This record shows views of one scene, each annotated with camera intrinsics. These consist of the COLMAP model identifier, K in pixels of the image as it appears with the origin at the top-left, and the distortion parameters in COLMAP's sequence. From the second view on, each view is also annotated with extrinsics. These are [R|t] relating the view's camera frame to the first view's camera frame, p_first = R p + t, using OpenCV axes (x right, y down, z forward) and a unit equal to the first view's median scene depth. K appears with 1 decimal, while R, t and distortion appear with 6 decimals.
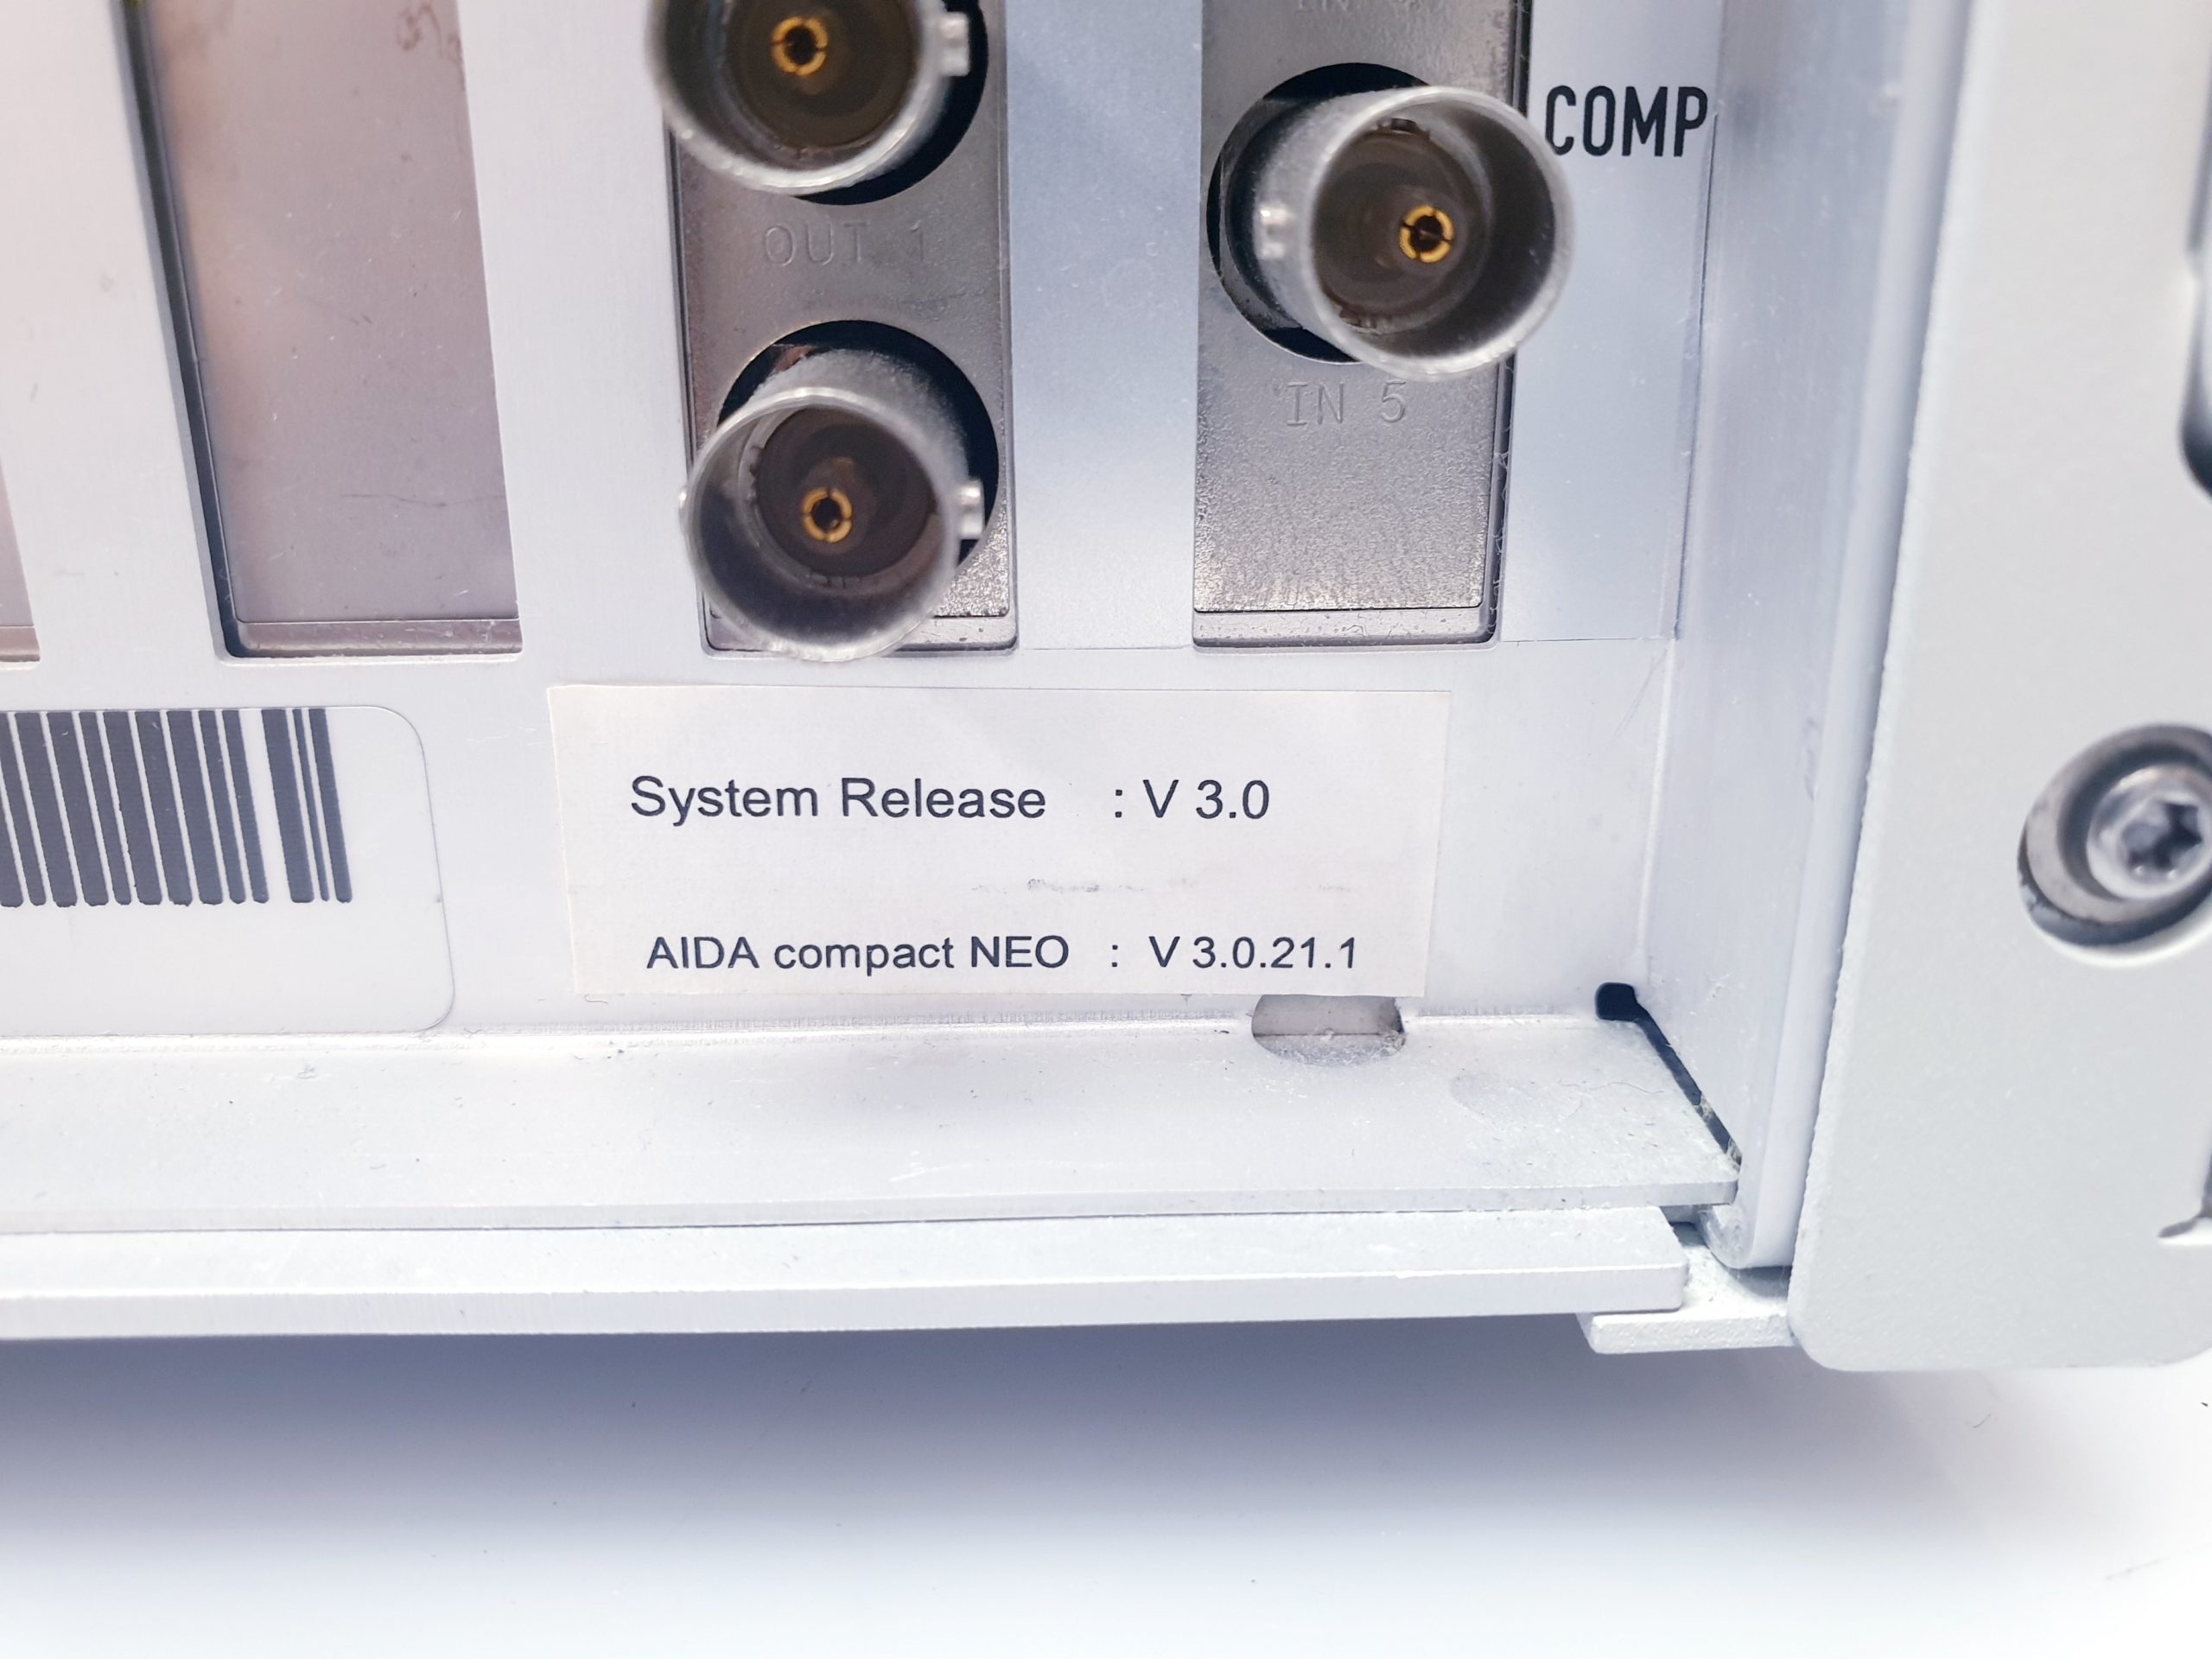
lens RADIAL K [[1709.2, 0, 1091.8], [0, 1709.2, 821.9], [0, 0, 1]] dist [0.014081, -0.021231]
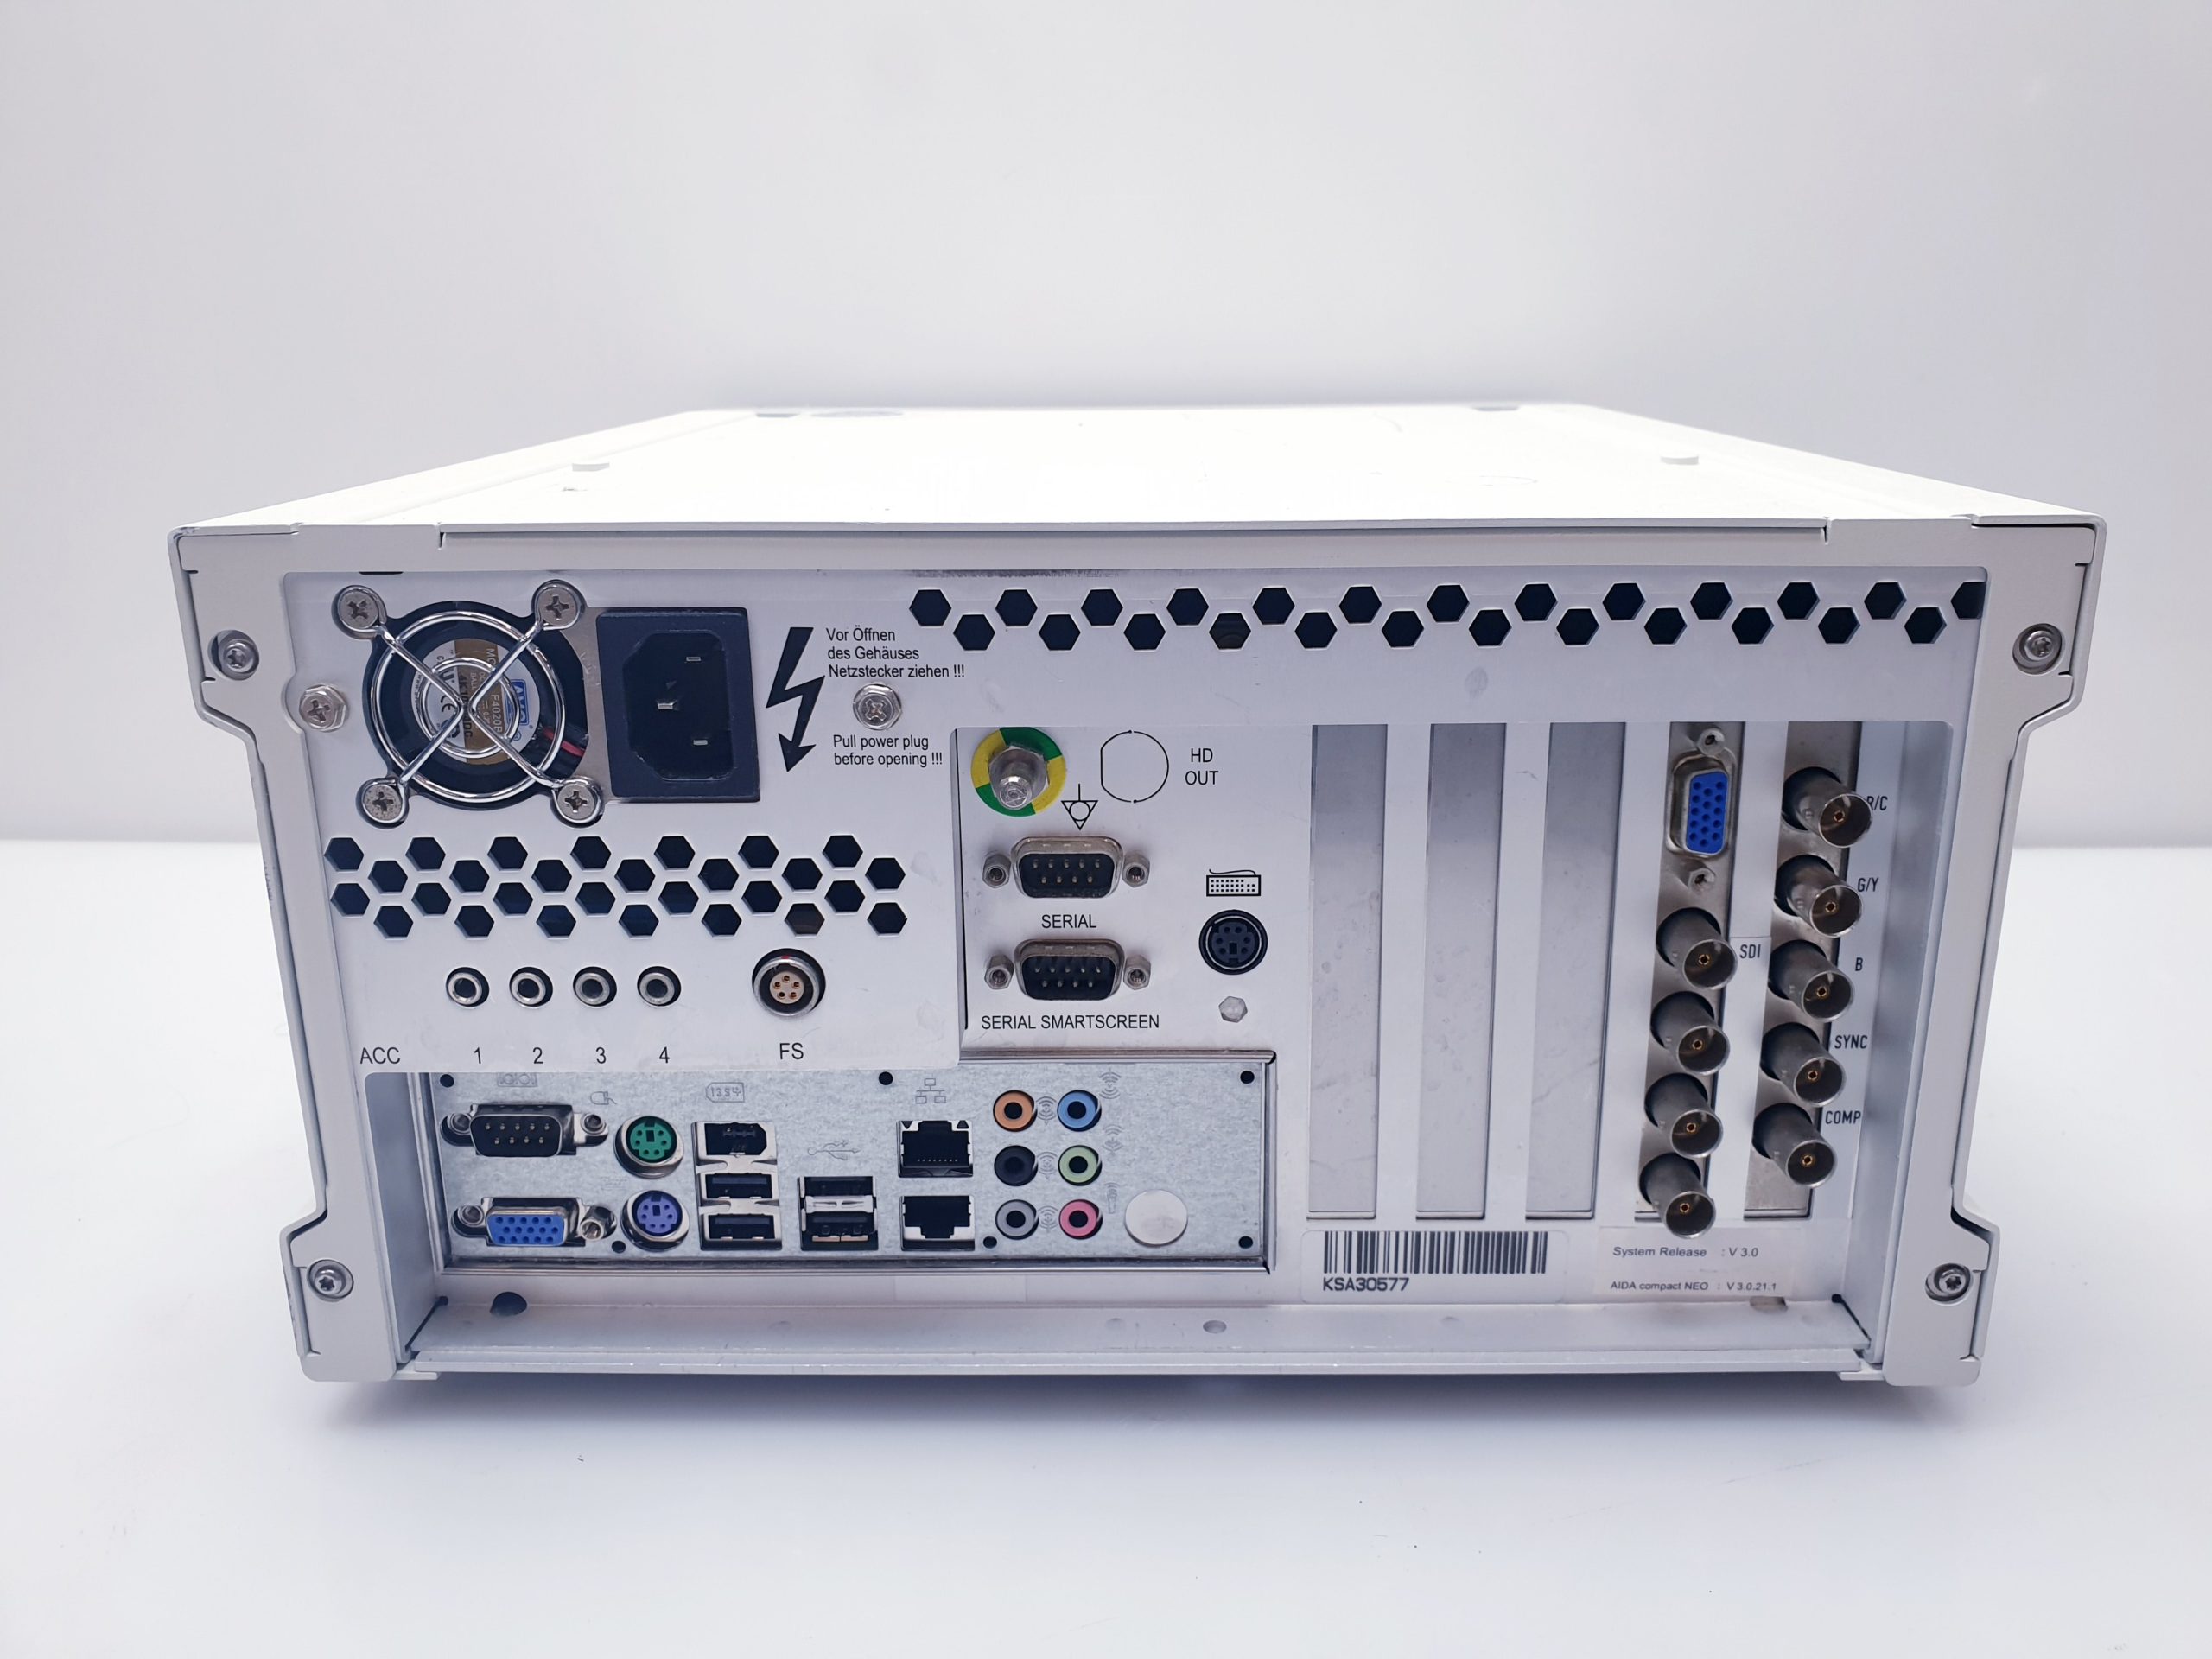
lens RADIAL K [[1709.2, 0, 1100.9], [0, 1709.2, 835.2], [0, 0, 1]] dist [0.014081, -0.021231]
pose [[0.999938, 0.007854, -0.007912, -1.530376], [-0.008348, 0.997882, -0.064514, -0.771899], [0.007388, 0.064576, 0.997885, -3.399616]]
